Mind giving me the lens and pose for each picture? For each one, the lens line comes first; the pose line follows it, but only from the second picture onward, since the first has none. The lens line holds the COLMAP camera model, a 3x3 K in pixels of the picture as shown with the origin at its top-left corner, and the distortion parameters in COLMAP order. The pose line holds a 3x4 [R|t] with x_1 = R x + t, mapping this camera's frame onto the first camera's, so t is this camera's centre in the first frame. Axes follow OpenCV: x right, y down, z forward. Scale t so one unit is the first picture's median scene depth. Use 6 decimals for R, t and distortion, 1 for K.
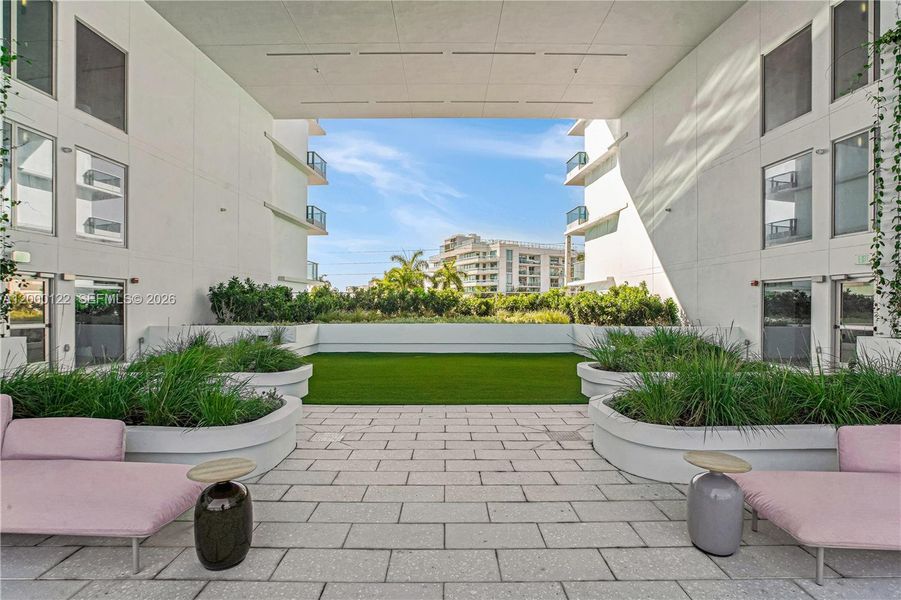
lens RADIAL K [[440.9, 0, 452.3], [0, 440.9, 305.2], [0, 0, 1]] dist [-0.013245, 0.000299]
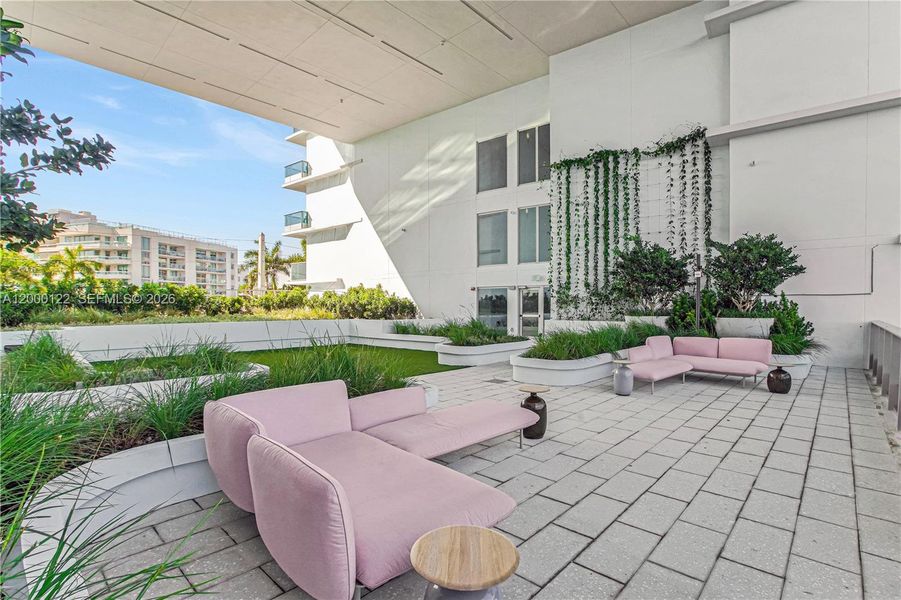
lens RADIAL K [[440.9, 0, 451.7], [0, 440.9, 298.7], [0, 0, 1]] dist [-0.013245, 0.000299]
pose [[0.683856, 0.007158, 0.729582, -0.333500], [-0.000328, 0.999955, -0.009503, -0.000115], [-0.729617, 0.006259, 0.683827, -0.002872]]
